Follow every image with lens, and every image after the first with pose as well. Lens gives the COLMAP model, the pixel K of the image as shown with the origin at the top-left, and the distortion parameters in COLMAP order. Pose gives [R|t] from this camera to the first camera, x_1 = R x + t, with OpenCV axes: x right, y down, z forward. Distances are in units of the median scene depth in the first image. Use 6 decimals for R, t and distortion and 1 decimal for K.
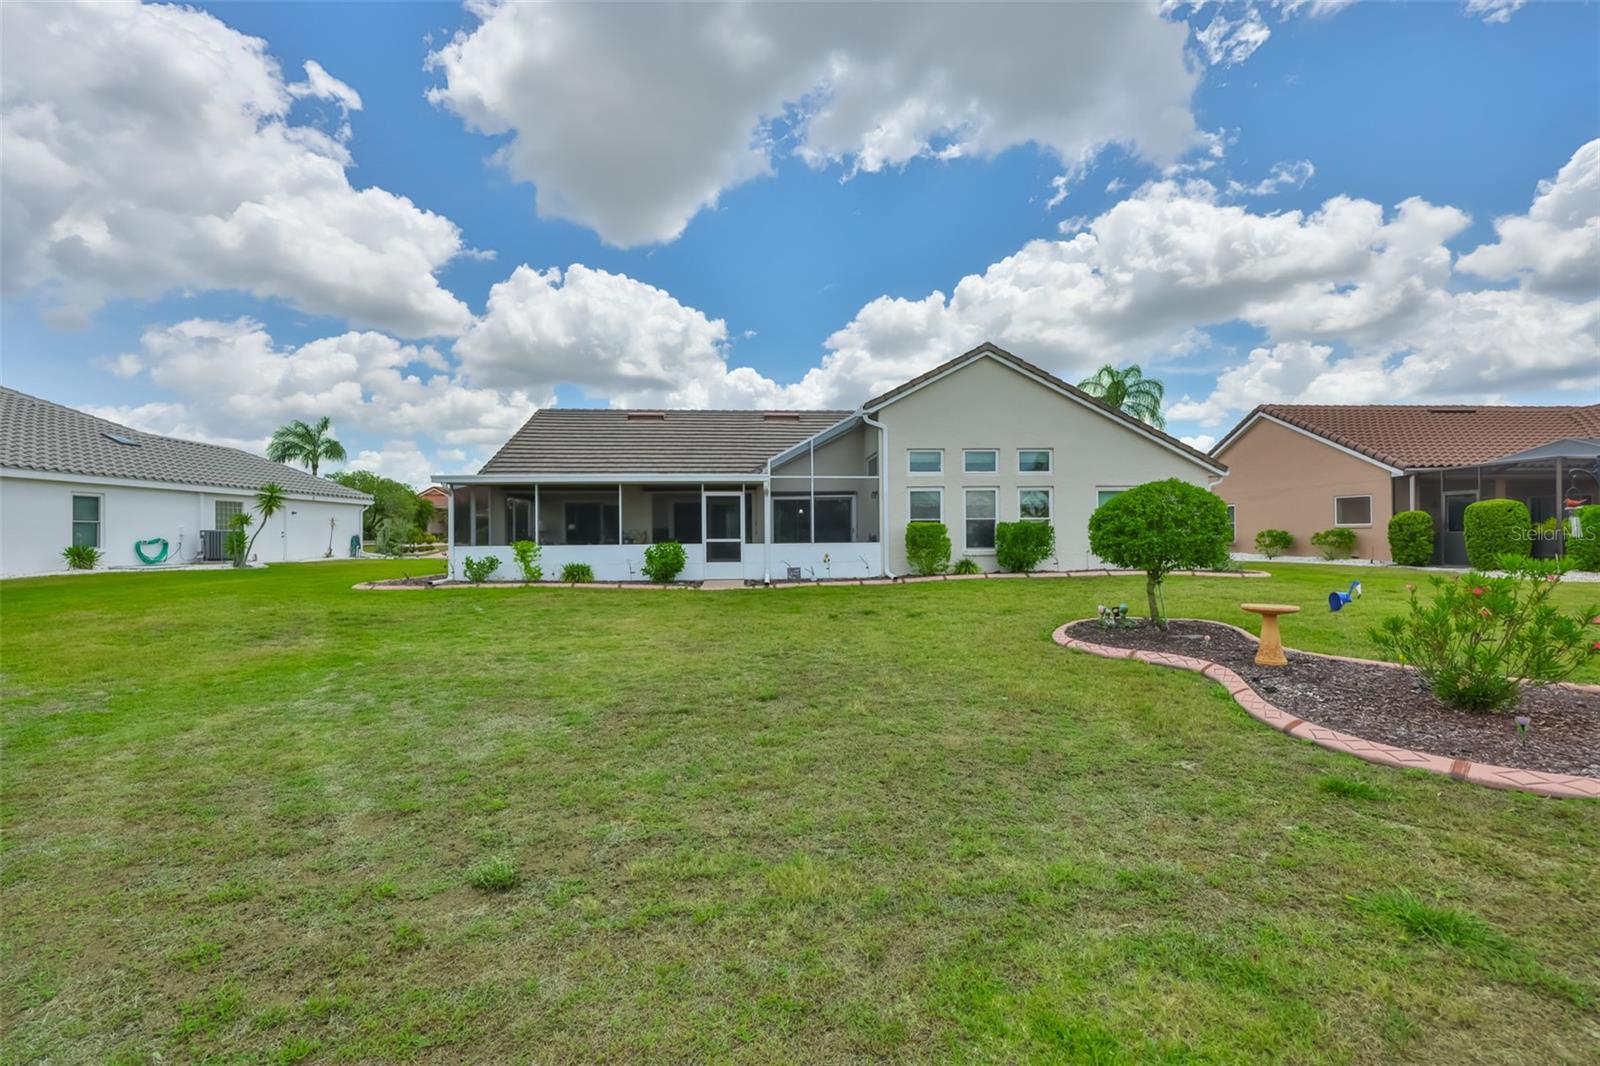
lens RADIAL K [[687.0, 0, 812.3], [0, 687.0, 548.3], [0, 0, 1]] dist [-0.003250, -0.000456]
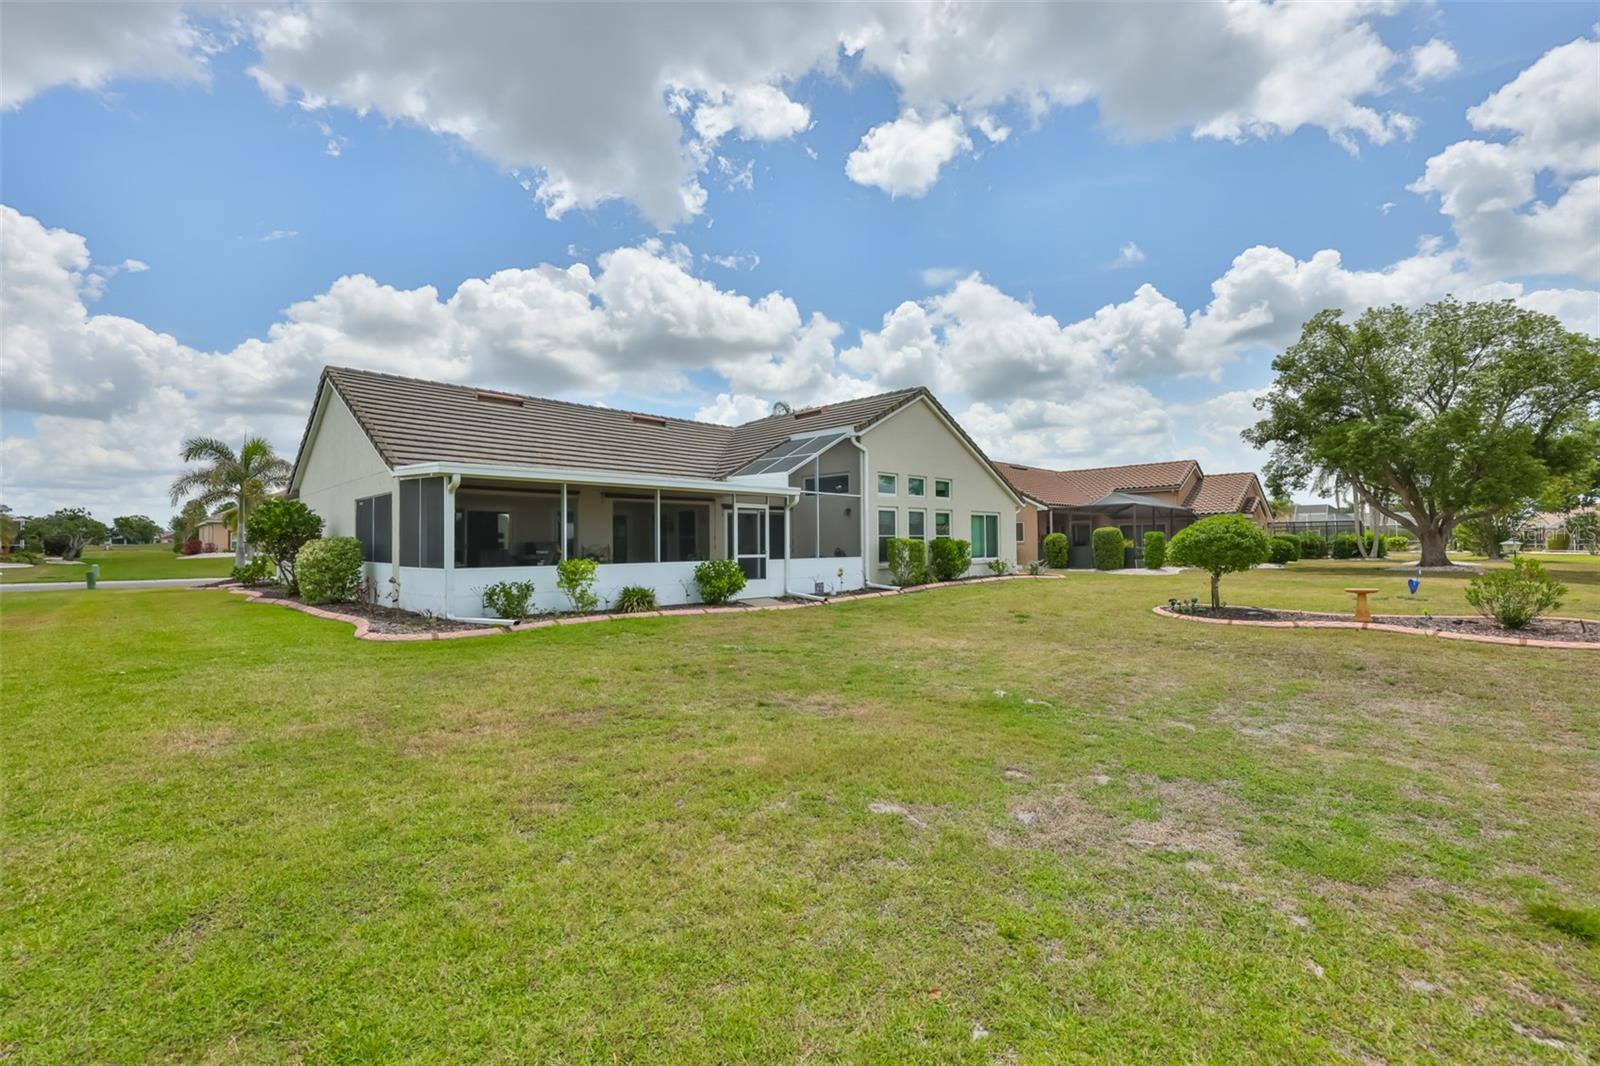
lens RADIAL K [[670.2, 0, 754.8], [0, 670.2, 527.8], [0, 0, 1]] dist [0.001686, 0.000250]
pose [[0.767556, 0.019076, 0.640697, -0.096319], [0.008953, 0.999140, -0.040475, -0.001724], [-0.640919, 0.036803, 0.766726, 0.041163]]
